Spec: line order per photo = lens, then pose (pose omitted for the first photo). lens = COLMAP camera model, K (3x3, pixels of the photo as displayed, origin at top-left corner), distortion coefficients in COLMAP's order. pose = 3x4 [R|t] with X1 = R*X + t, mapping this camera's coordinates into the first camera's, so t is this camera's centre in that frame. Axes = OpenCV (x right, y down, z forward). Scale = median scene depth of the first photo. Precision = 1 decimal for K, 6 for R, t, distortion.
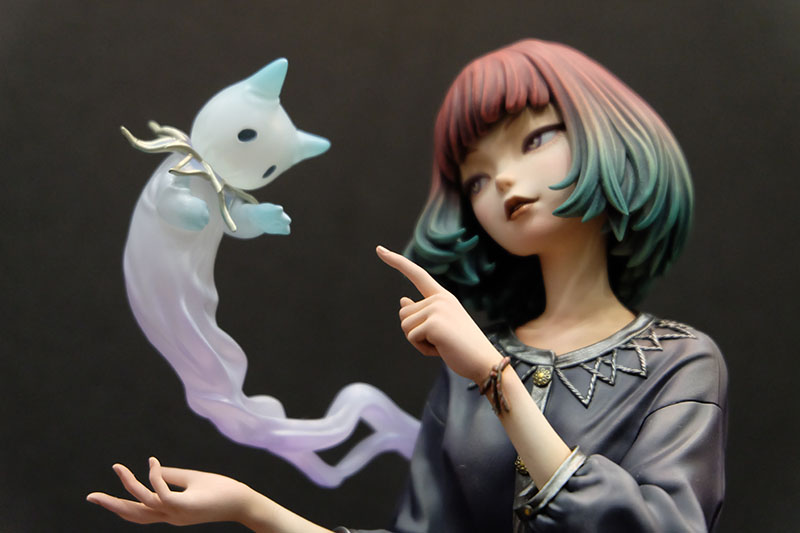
lens RADIAL K [[1783.7, 0, 400.0], [0, 1783.7, 266.5], [0, 0, 1]] dist [-0.054731, -0.303227]
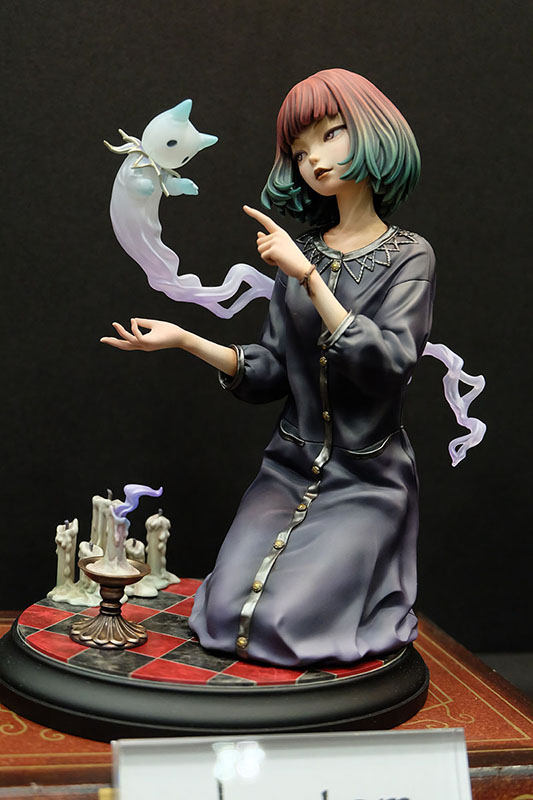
lens RADIAL K [[1284.6, 0, 266.5], [0, 1284.6, 400.0], [0, 0, 1]] dist [-0.002155, 0.001771]
pose [[0.998978, -0.026216, -0.036816, 0.053003], [0.036007, 0.953970, 0.297731, -0.209715], [0.027316, -0.298753, 0.953940, -0.338578]]
